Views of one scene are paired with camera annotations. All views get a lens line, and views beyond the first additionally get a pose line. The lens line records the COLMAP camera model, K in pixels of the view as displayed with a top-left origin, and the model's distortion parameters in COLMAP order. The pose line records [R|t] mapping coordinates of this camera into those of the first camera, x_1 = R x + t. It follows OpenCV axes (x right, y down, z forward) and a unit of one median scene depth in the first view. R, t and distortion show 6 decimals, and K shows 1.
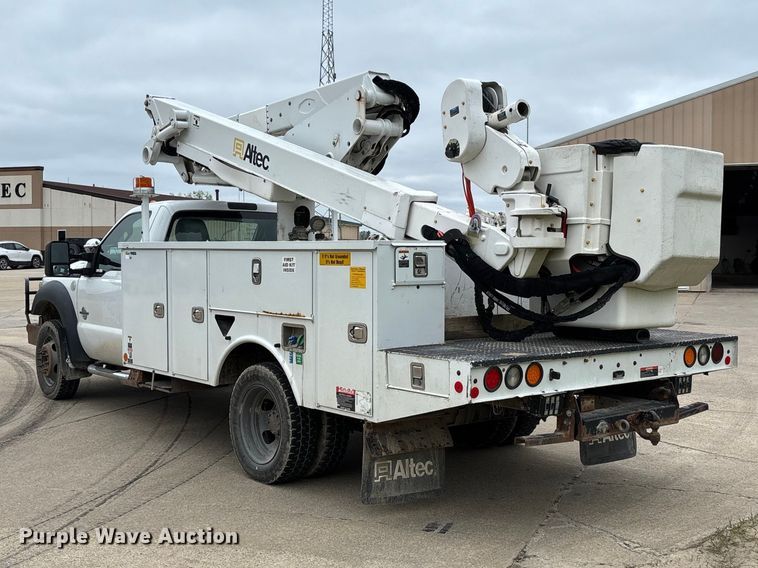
lens RADIAL K [[958.8, 0, 379.0], [0, 958.8, 284.0], [0, 0, 1]] dist [0.218597, -0.568034]
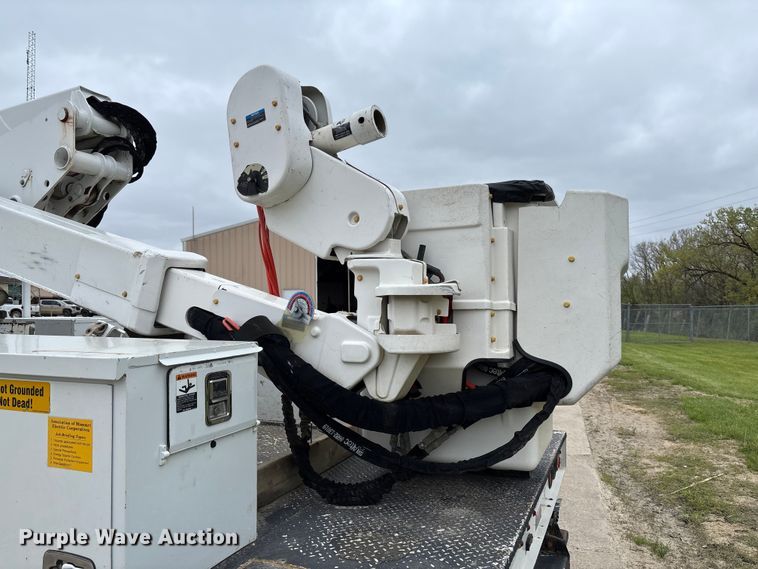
lens RADIAL K [[574.0, 0, 384.8], [0, 574.0, 289.1], [0, 0, 1]] dist [0.056251, -0.066581]
pose [[0.879469, 0.004025, 0.475939, -0.020496], [0.022910, 0.998447, -0.050779, -0.054105], [-0.475404, 0.055562, 0.878011, 0.655307]]
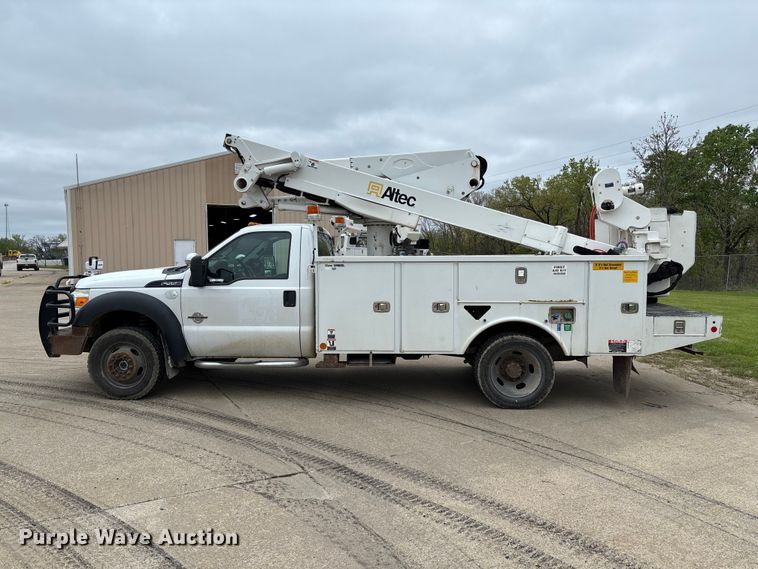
lens RADIAL K [[574.0, 0, 384.8], [0, 574.0, 289.1], [0, 0, 1]] dist [0.056251, -0.066581]
pose [[0.660426, -0.051859, 0.749098, -1.040059], [0.031678, 0.998648, 0.041207, -0.039181], [-0.750223, -0.003484, 0.661176, 0.587661]]
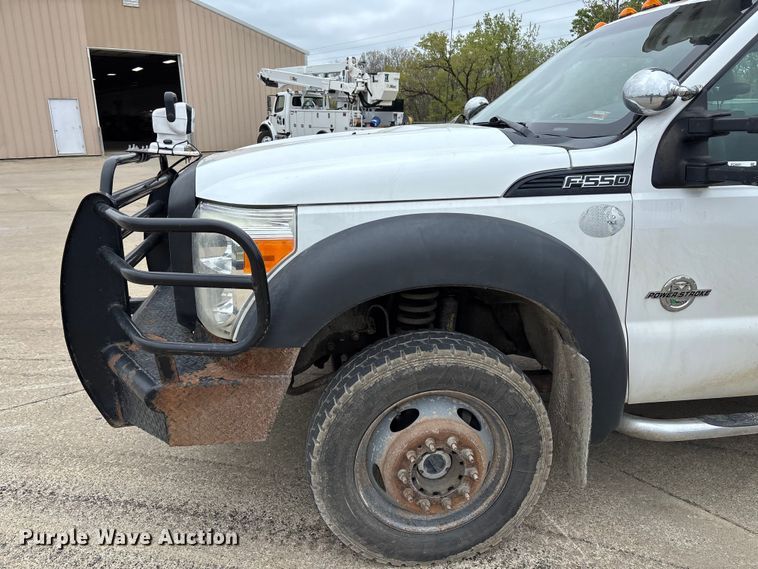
lens RADIAL K [[574.0, 0, 384.8], [0, 574.0, 289.1], [0, 0, 1]] dist [0.056251, -0.066581]
pose [[0.486987, -0.246502, 0.837902, -0.818385], [0.034874, 0.964070, 0.263350, -0.046563], [-0.872713, -0.099027, 0.478086, 1.543143]]
